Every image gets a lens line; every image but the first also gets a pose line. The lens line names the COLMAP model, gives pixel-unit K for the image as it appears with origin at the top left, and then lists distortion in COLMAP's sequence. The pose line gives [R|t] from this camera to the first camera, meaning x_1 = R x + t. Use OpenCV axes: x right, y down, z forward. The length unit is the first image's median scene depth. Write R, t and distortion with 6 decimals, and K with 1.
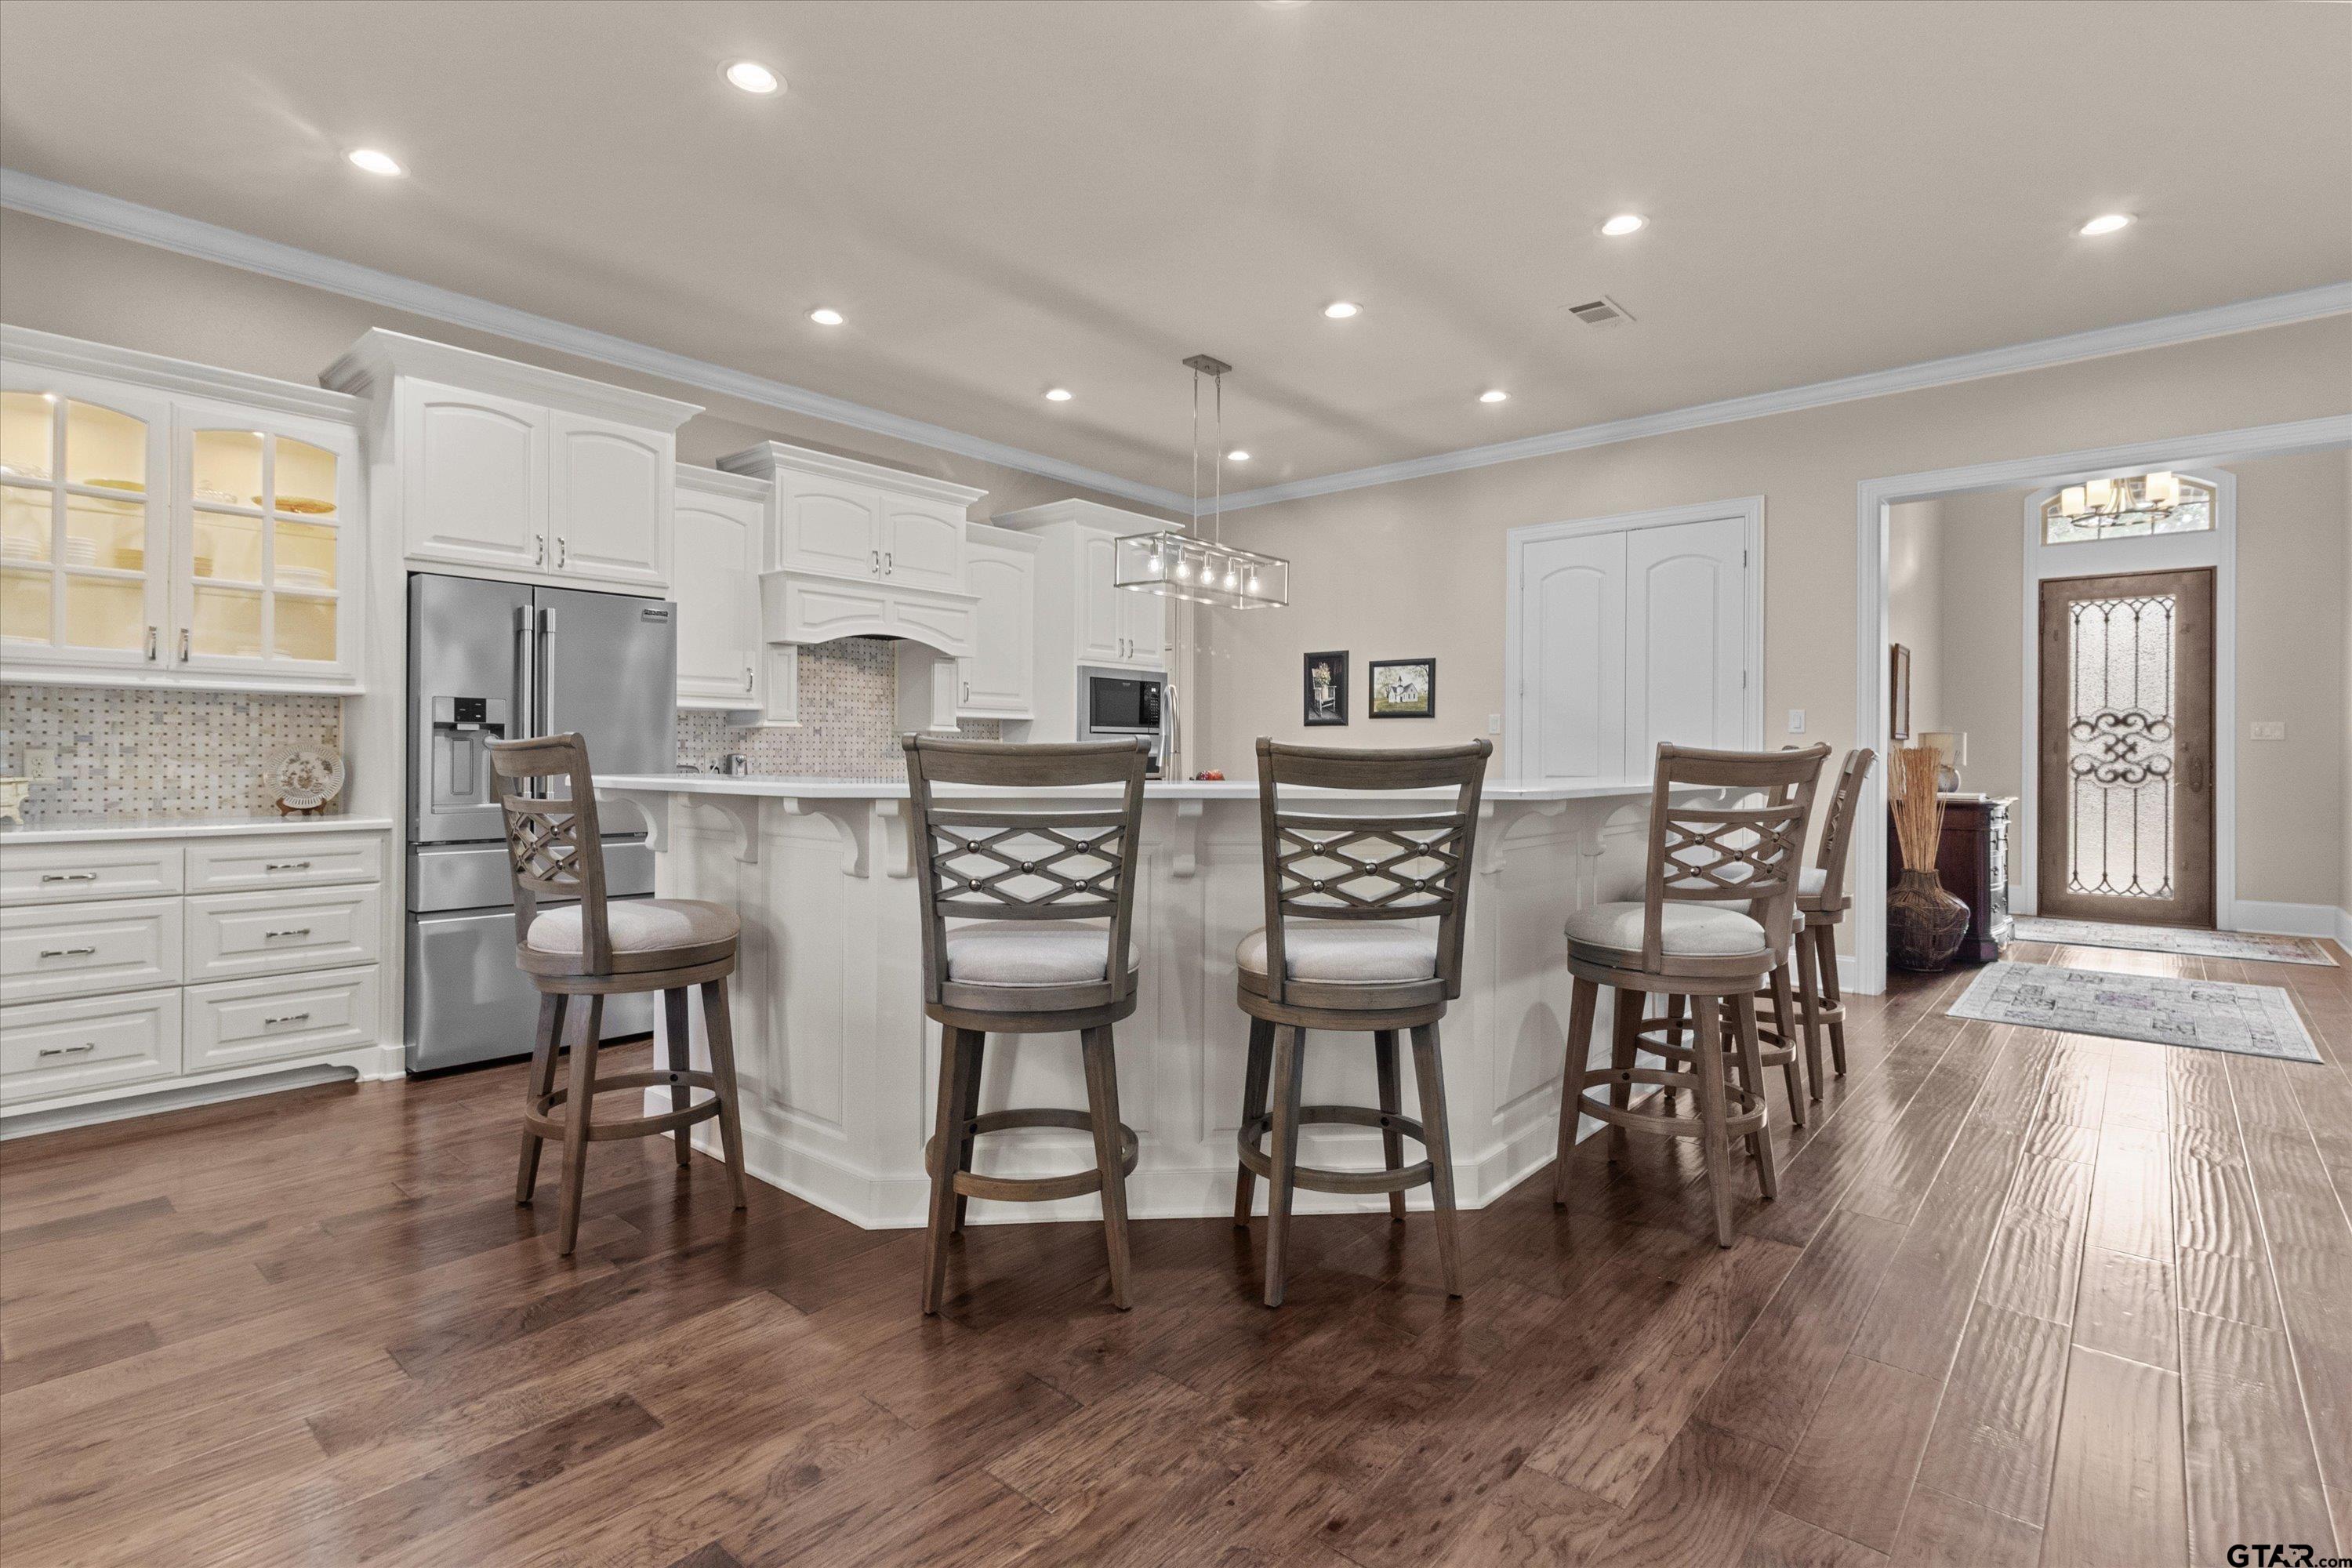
lens RADIAL K [[1130.7, 0, 1173.5], [0, 1130.7, 754.0], [0, 0, 1]] dist [0.002669, -0.000005]
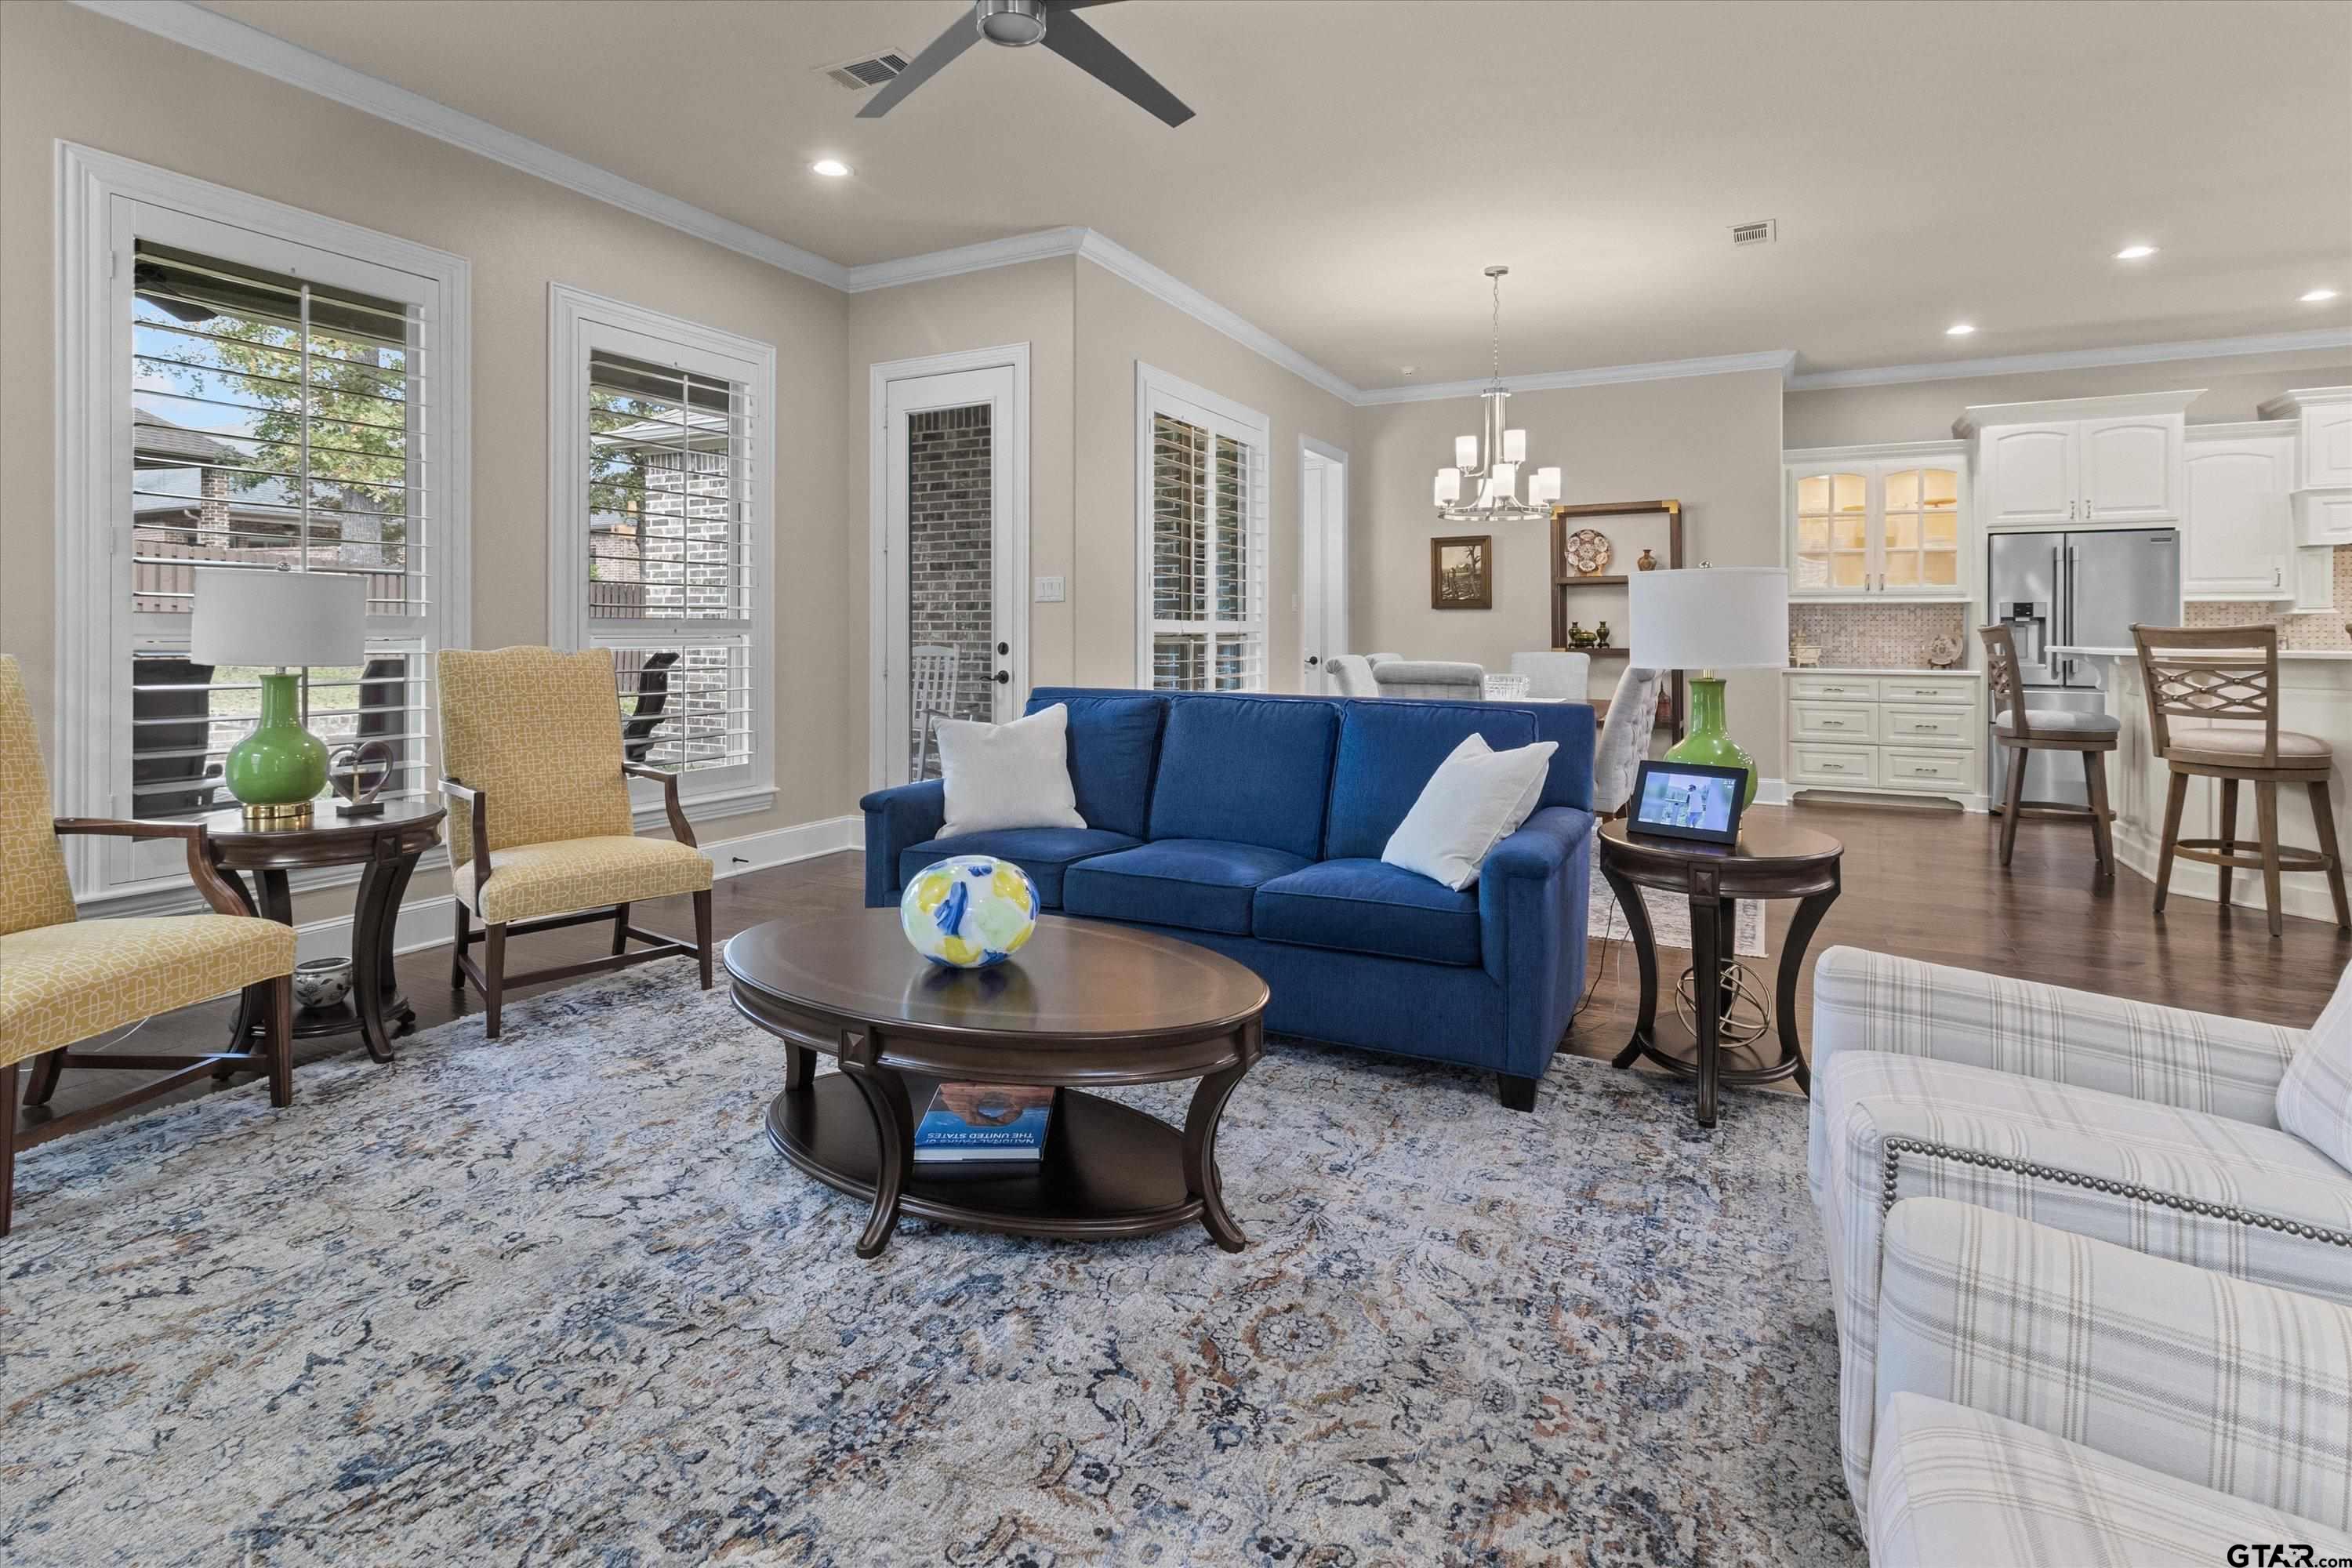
lens RADIAL K [[1130.7, 0, 1161.2], [0, 1130.7, 630.2], [0, 0, 1]] dist [0.002669, -0.000005]
pose [[0.222003, -0.006278, -0.975026, 0.782389], [0.000406, 0.999980, -0.006346, 0.003379], [0.975046, 0.001013, 0.222001, -0.680984]]
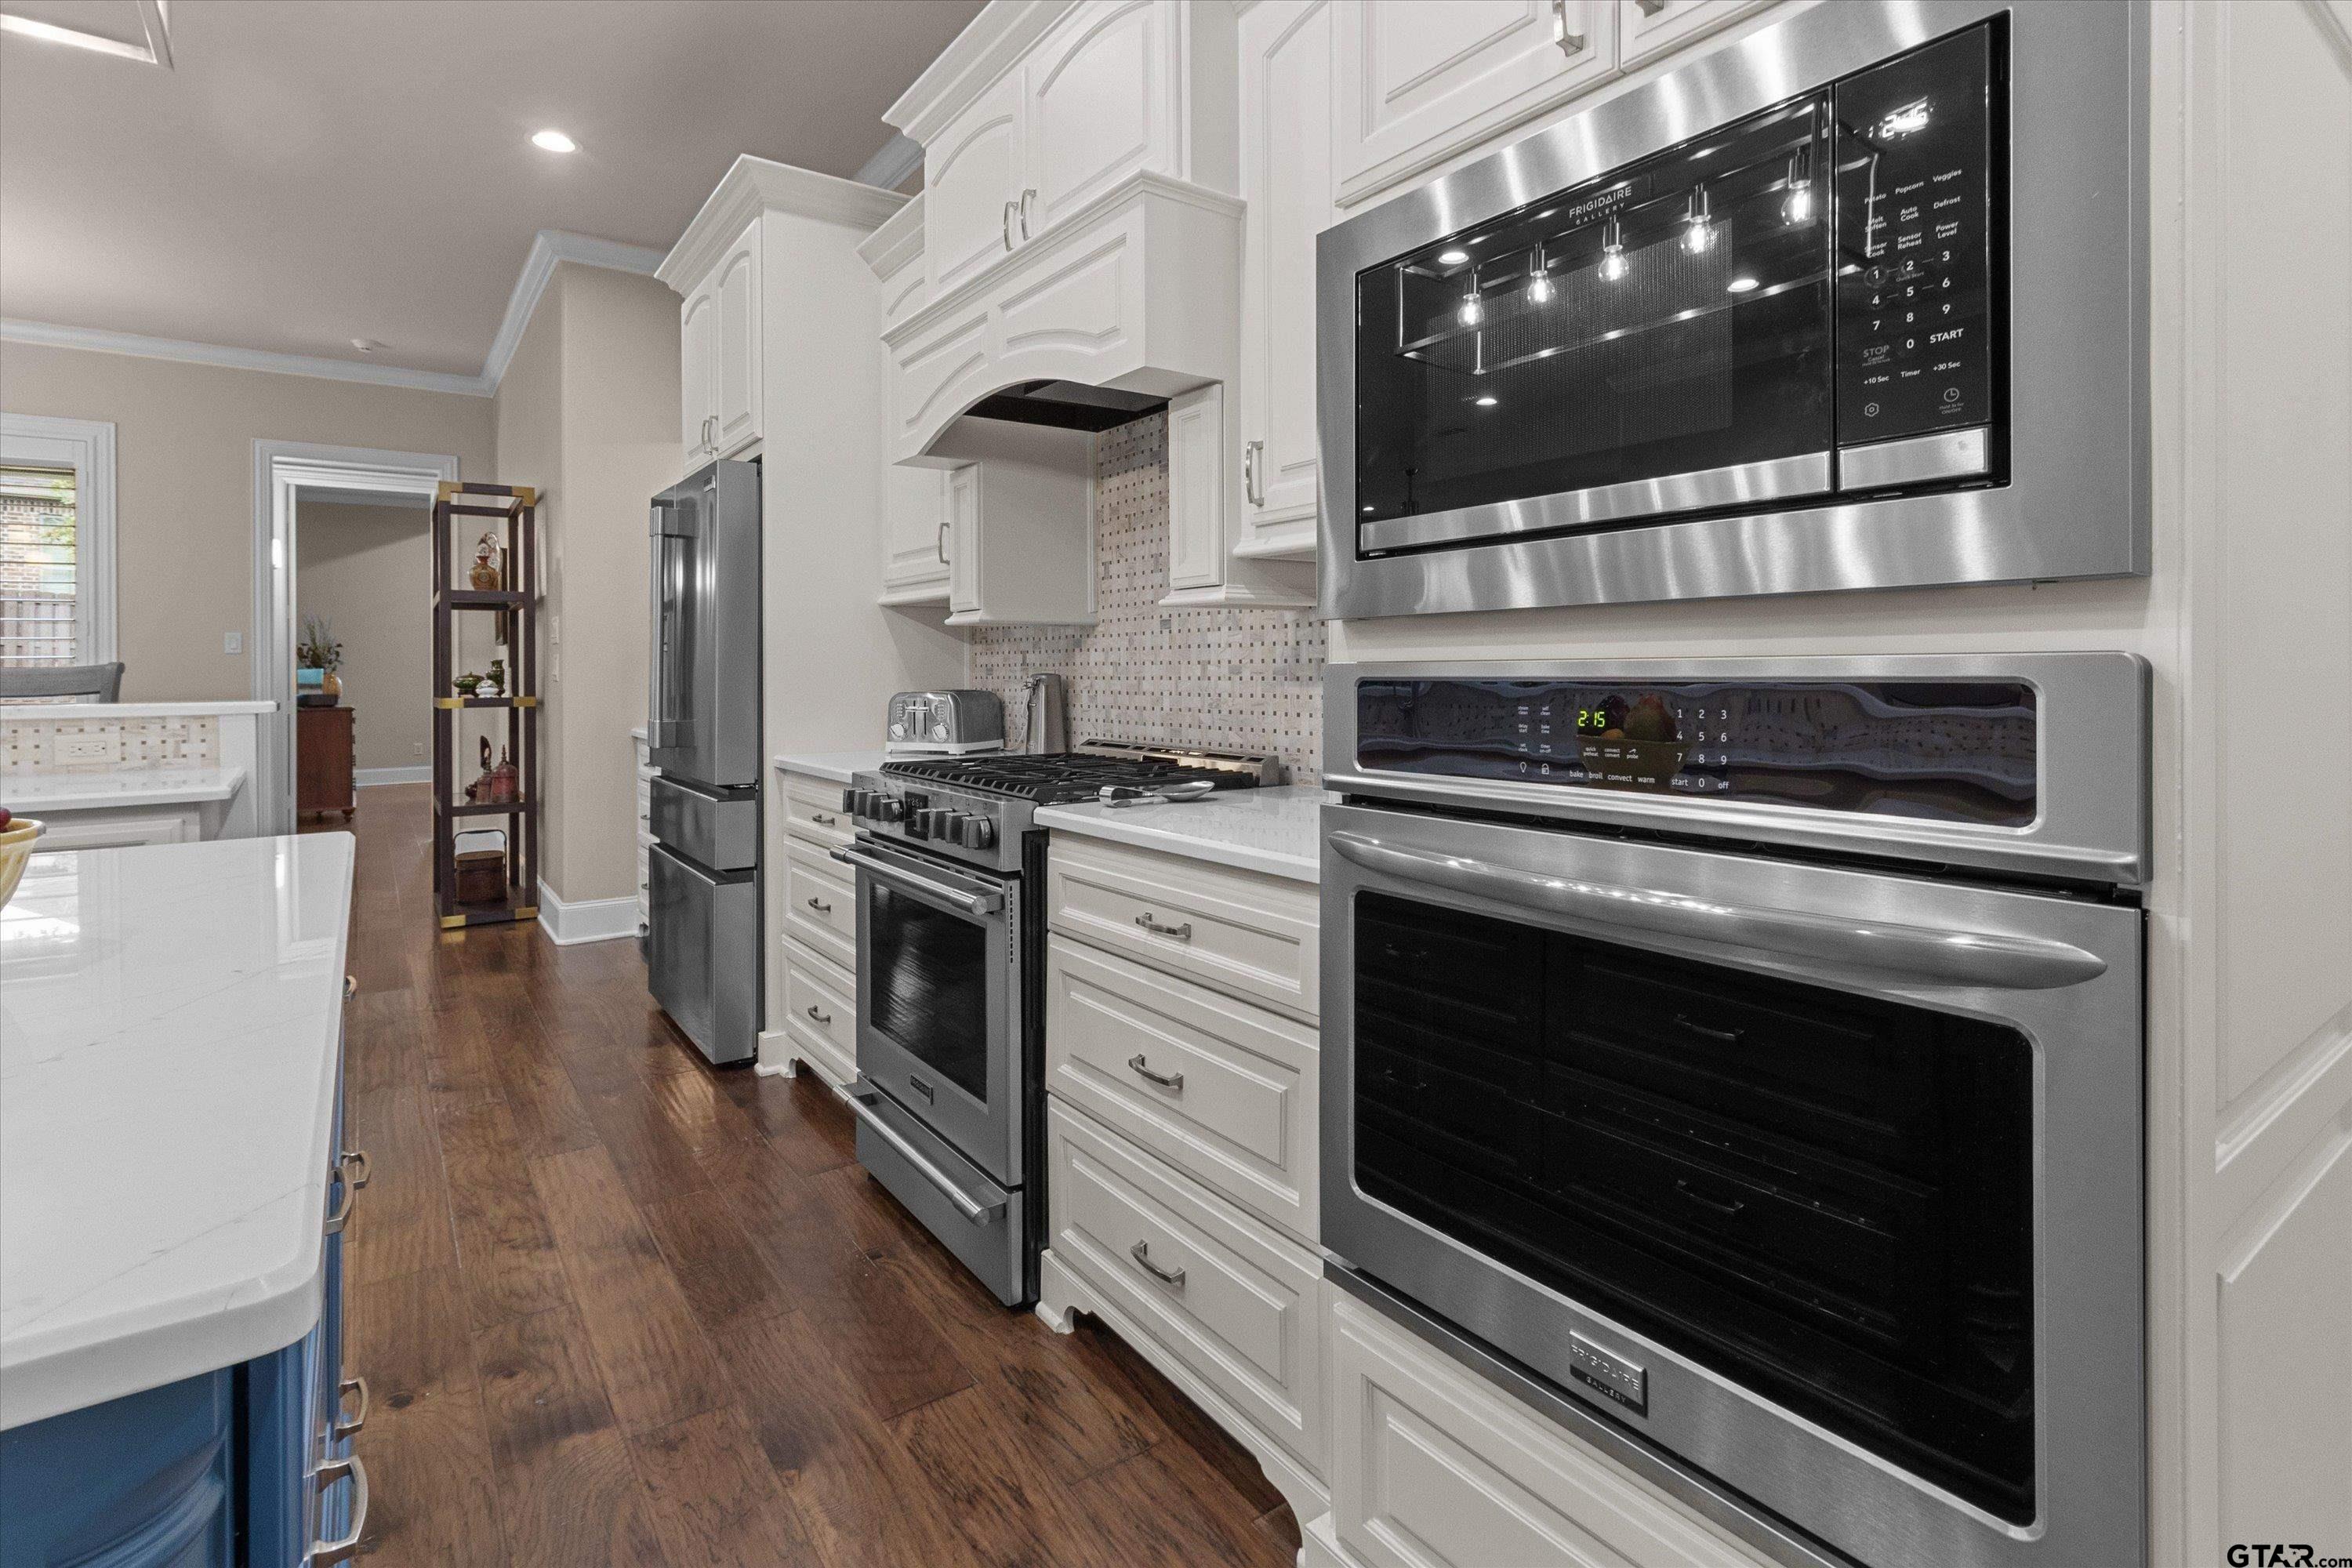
lens RADIAL K [[1130.7, 0, 1142.6], [0, 1130.7, 673.3], [0, 0, 1]] dist [0.002669, -0.000005]
pose [[-0.245187, -0.005054, -0.969463, 0.200419], [0.002938, 0.999978, -0.005956, 0.004641], [0.969471, -0.004308, -0.245167, 1.628712]]
